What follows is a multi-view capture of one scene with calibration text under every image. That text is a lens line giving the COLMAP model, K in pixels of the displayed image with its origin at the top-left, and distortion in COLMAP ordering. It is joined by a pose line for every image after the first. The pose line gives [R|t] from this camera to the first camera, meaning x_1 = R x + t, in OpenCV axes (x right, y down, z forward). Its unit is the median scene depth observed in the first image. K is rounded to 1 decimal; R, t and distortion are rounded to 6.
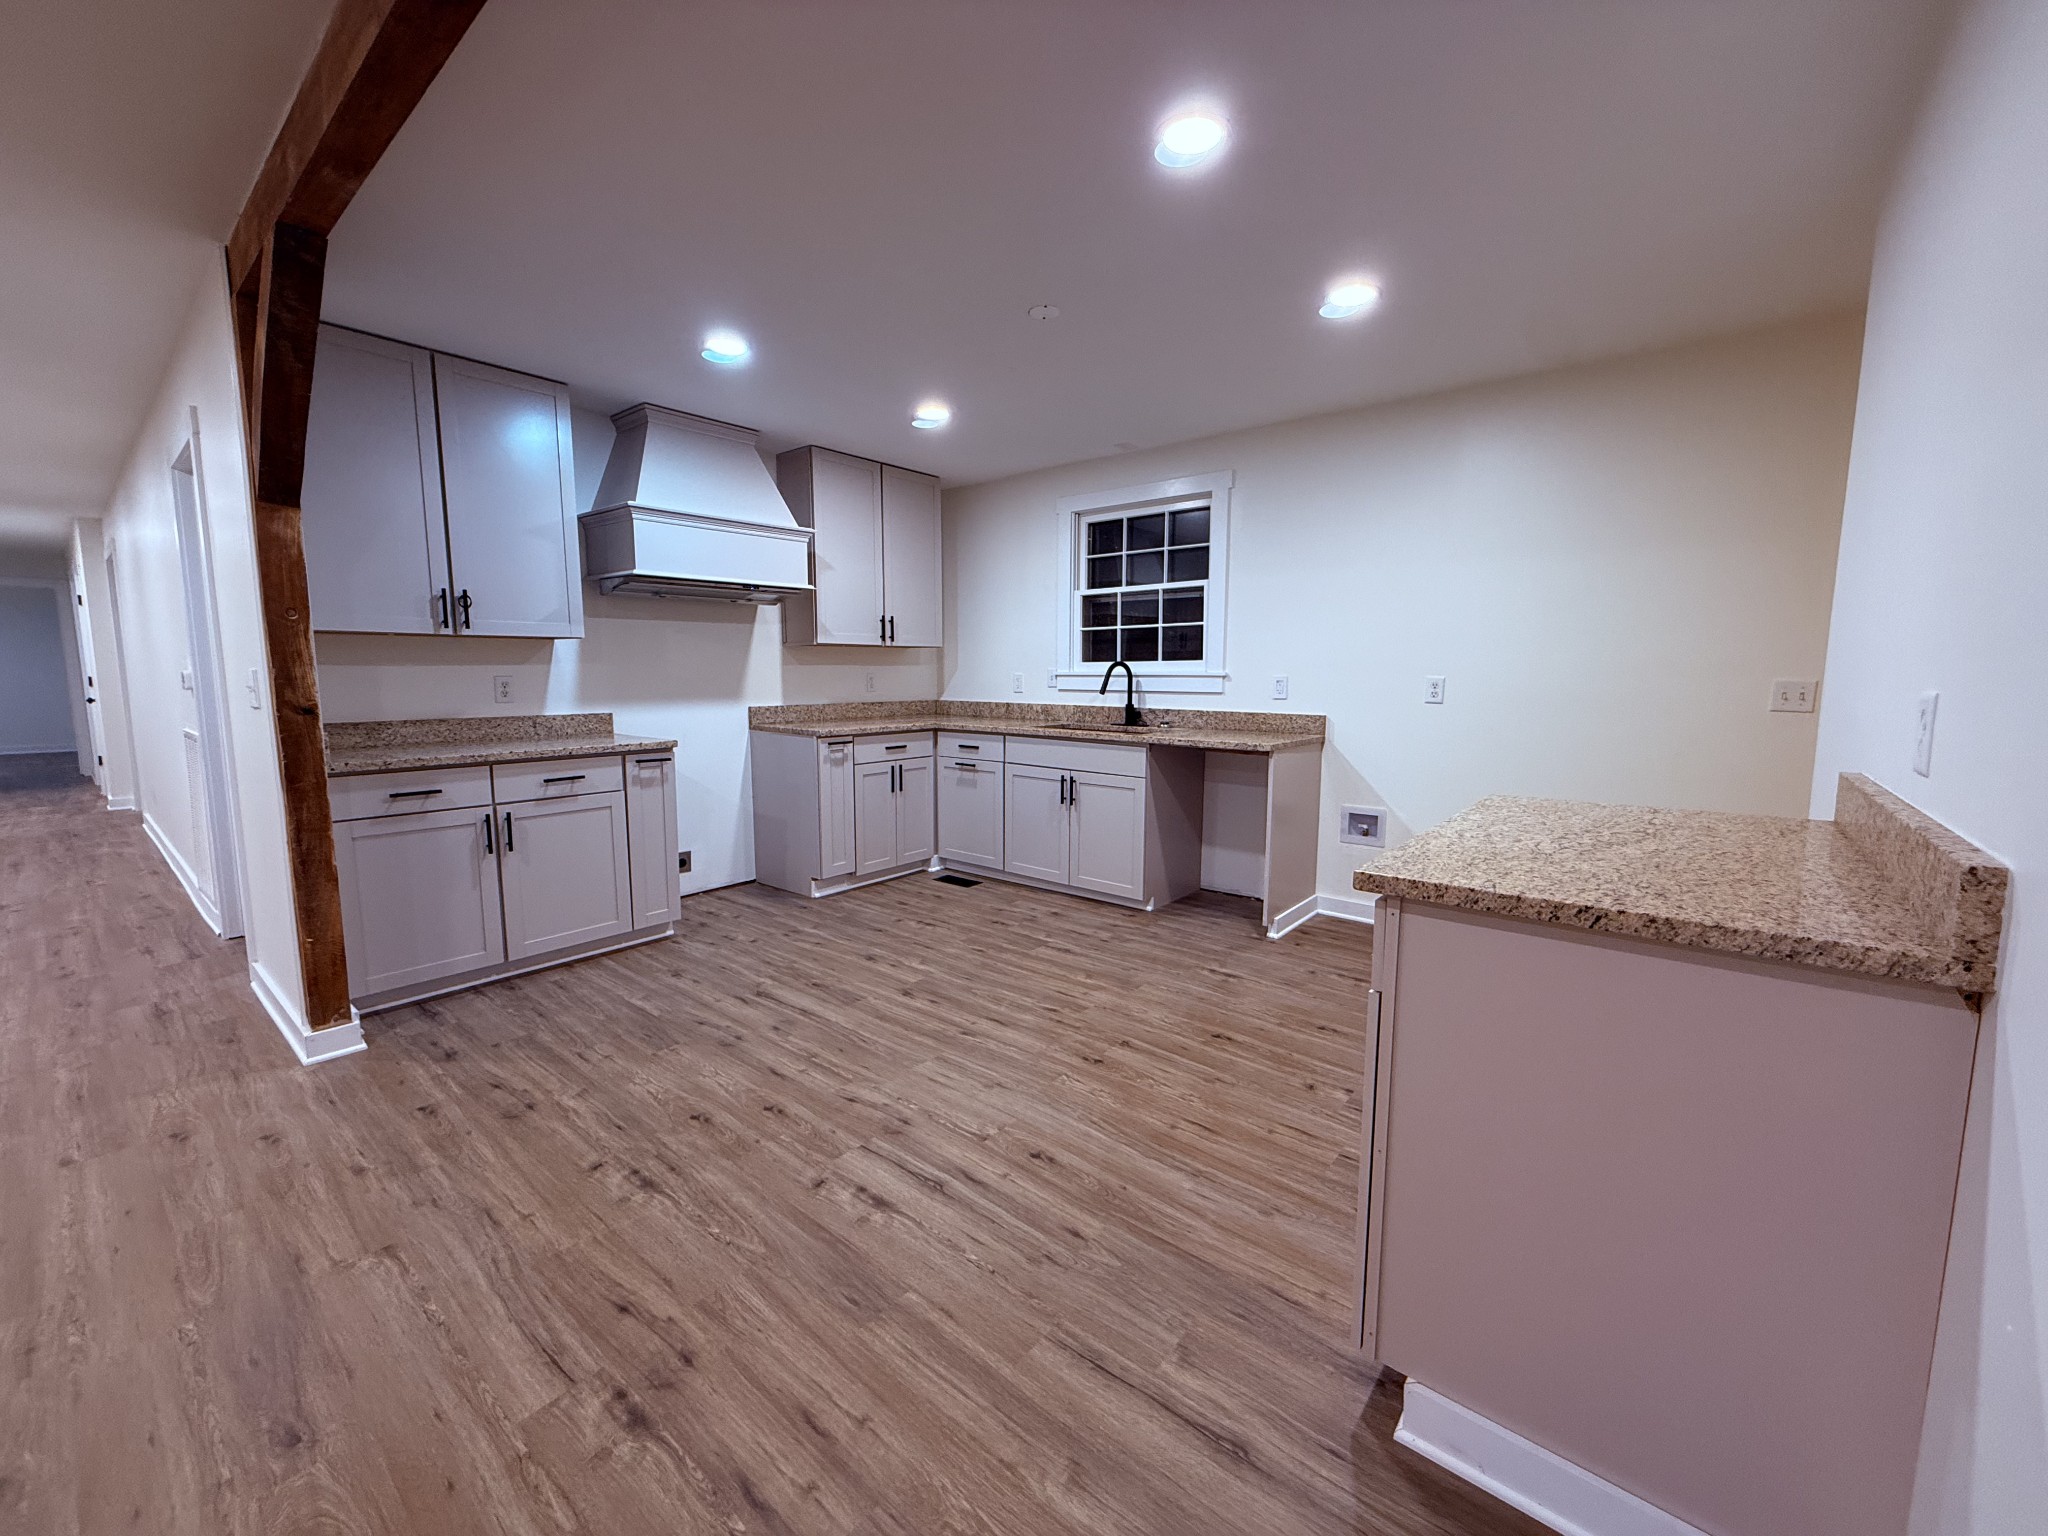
lens RADIAL K [[814.5, 0, 1016.7], [0, 814.5, 766.6], [0, 0, 1]] dist [-0.001500, 0.000378]
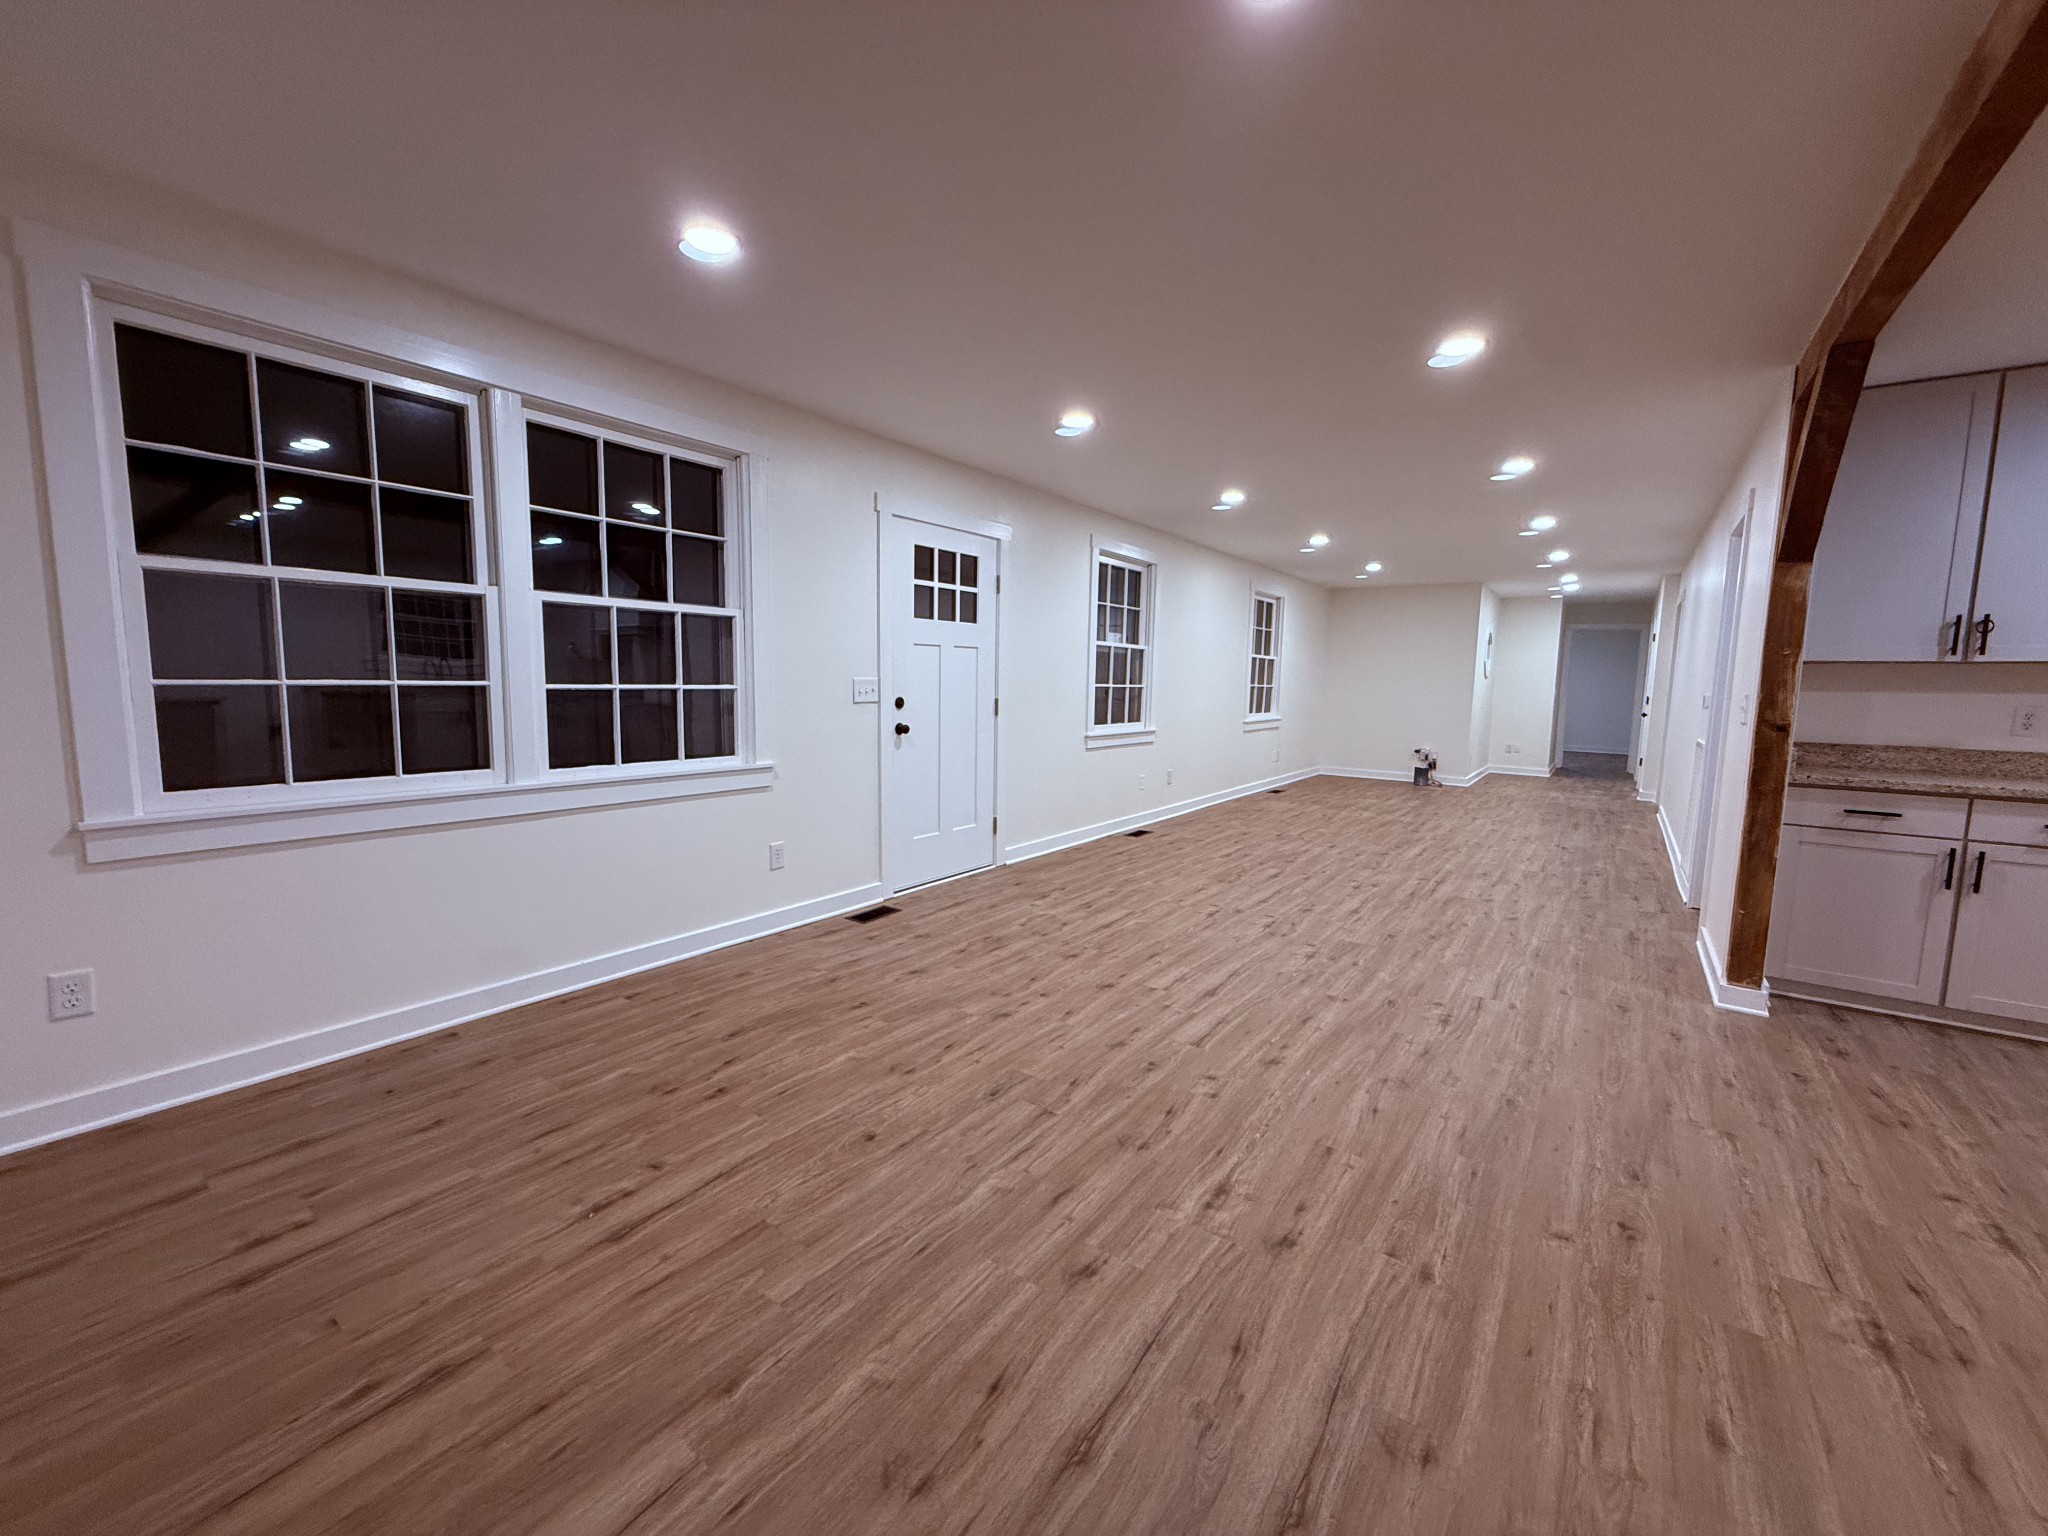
lens RADIAL K [[814.5, 0, 1016.7], [0, 814.5, 766.6], [0, 0, 1]] dist [-0.001500, 0.000378]
pose [[0.061499, 0.107647, -0.992285, 0.204009], [-0.135932, 0.985807, 0.098520, 0.017494], [0.988808, 0.128825, 0.075259, -0.161644]]
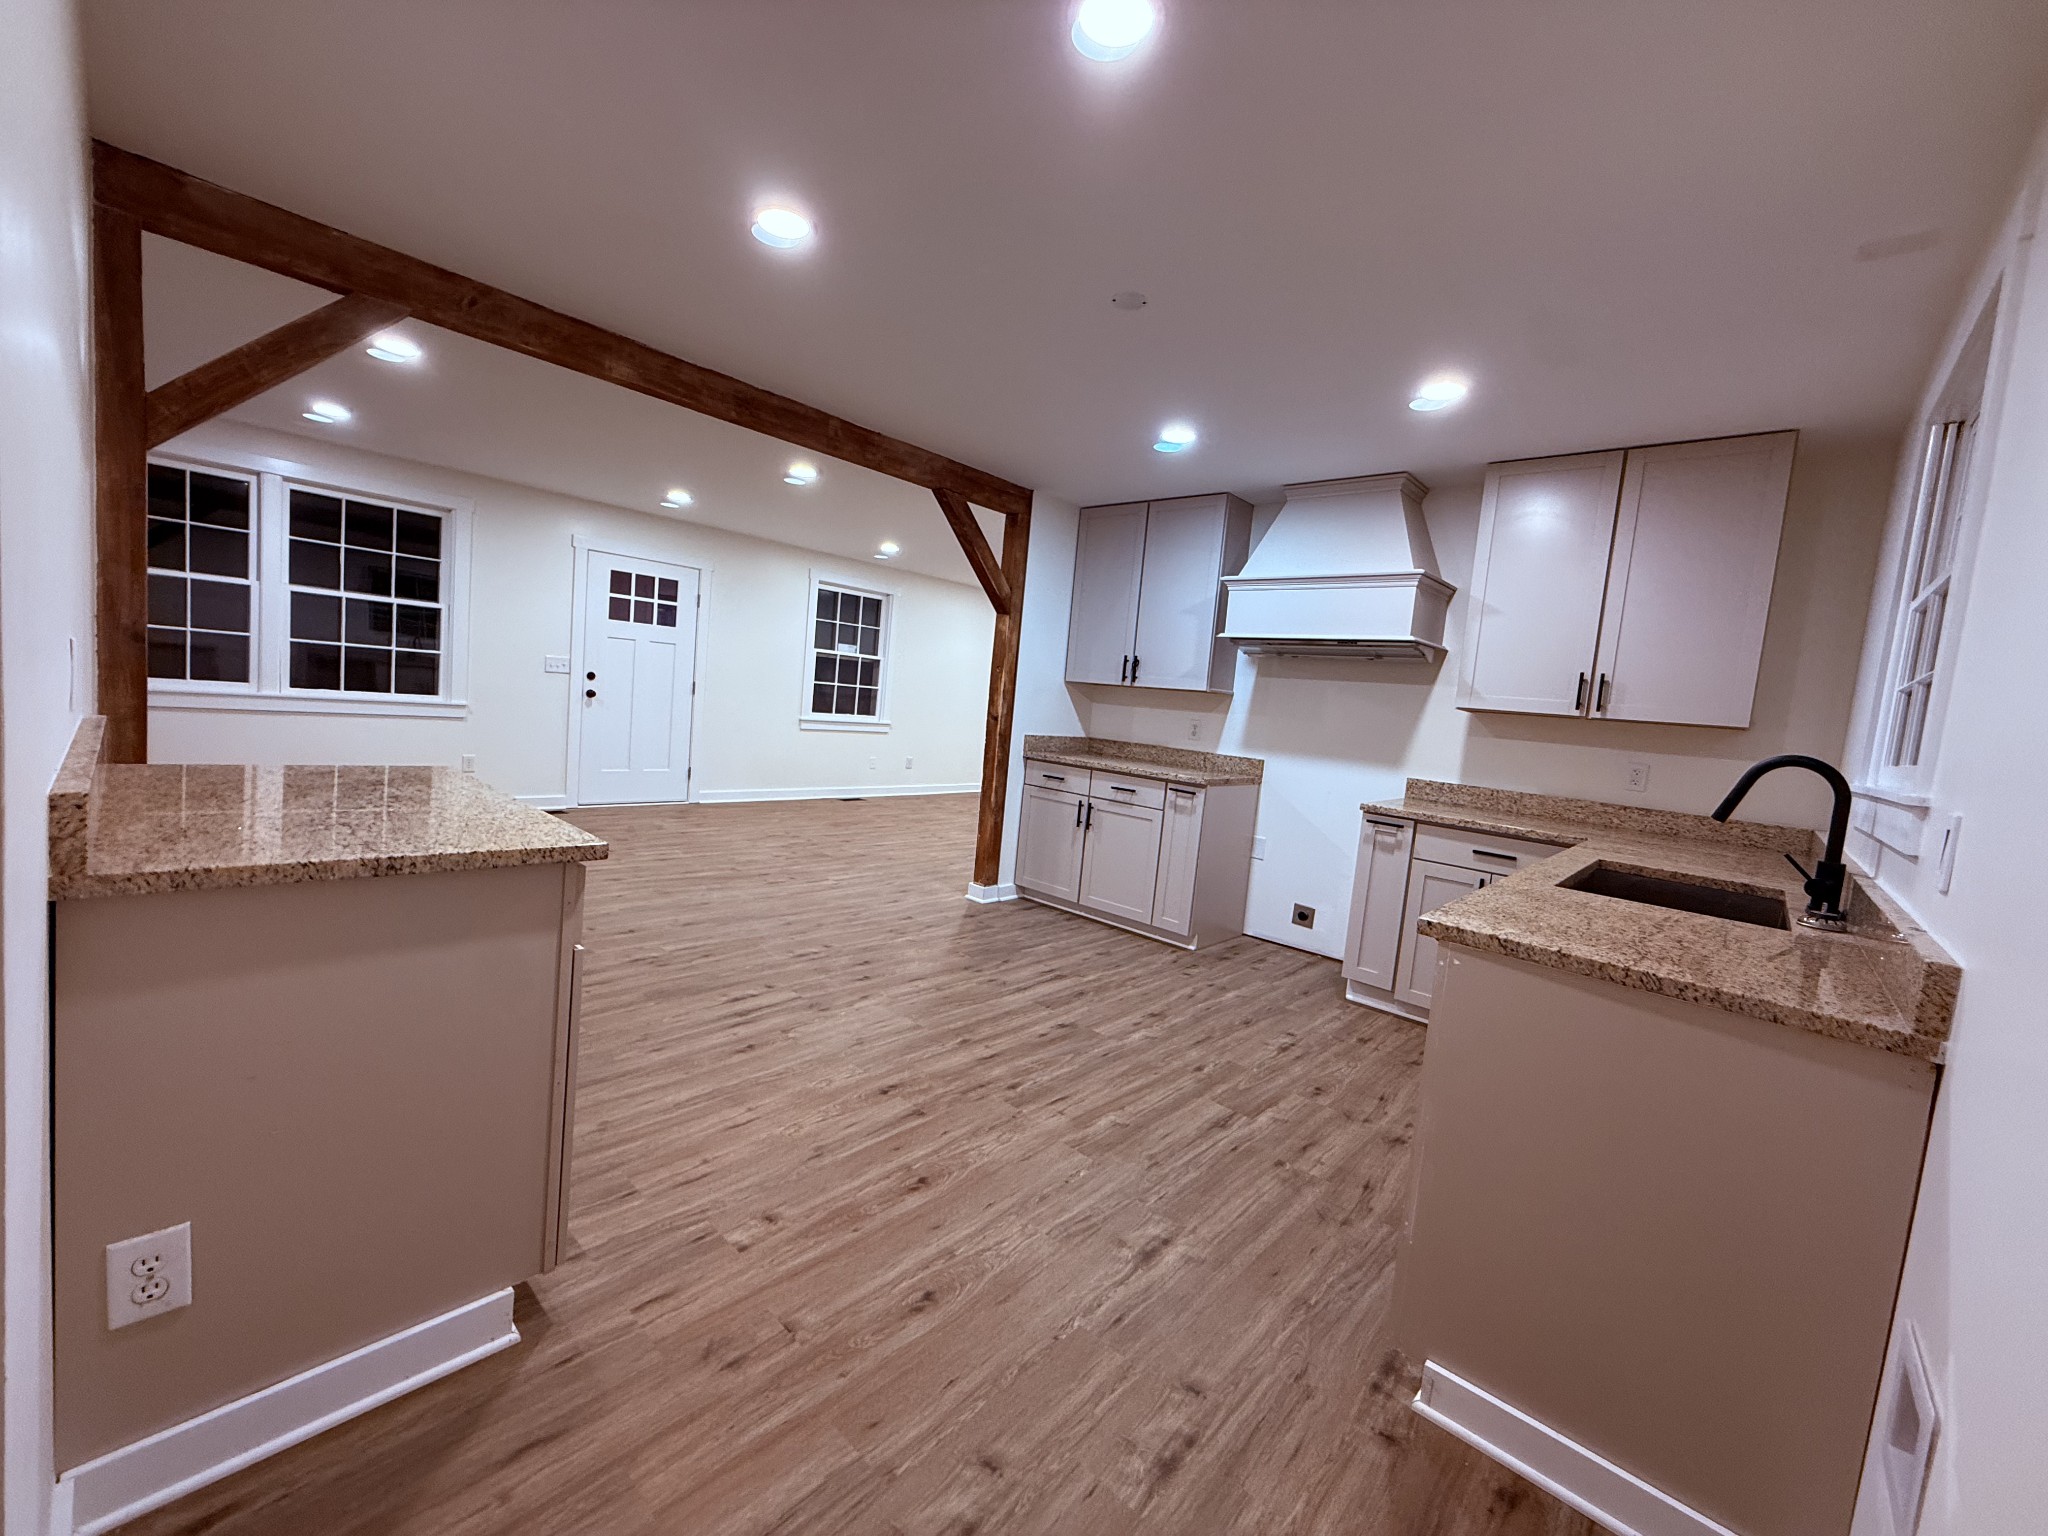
lens RADIAL K [[814.5, 0, 1016.7], [0, 814.5, 766.6], [0, 0, 1]] dist [-0.001500, 0.000378]
pose [[-0.045938, 0.081427, -0.995620, 0.780533], [-0.208772, 0.973880, 0.089282, -0.103322], [0.976885, 0.211959, -0.027739, 0.833045]]
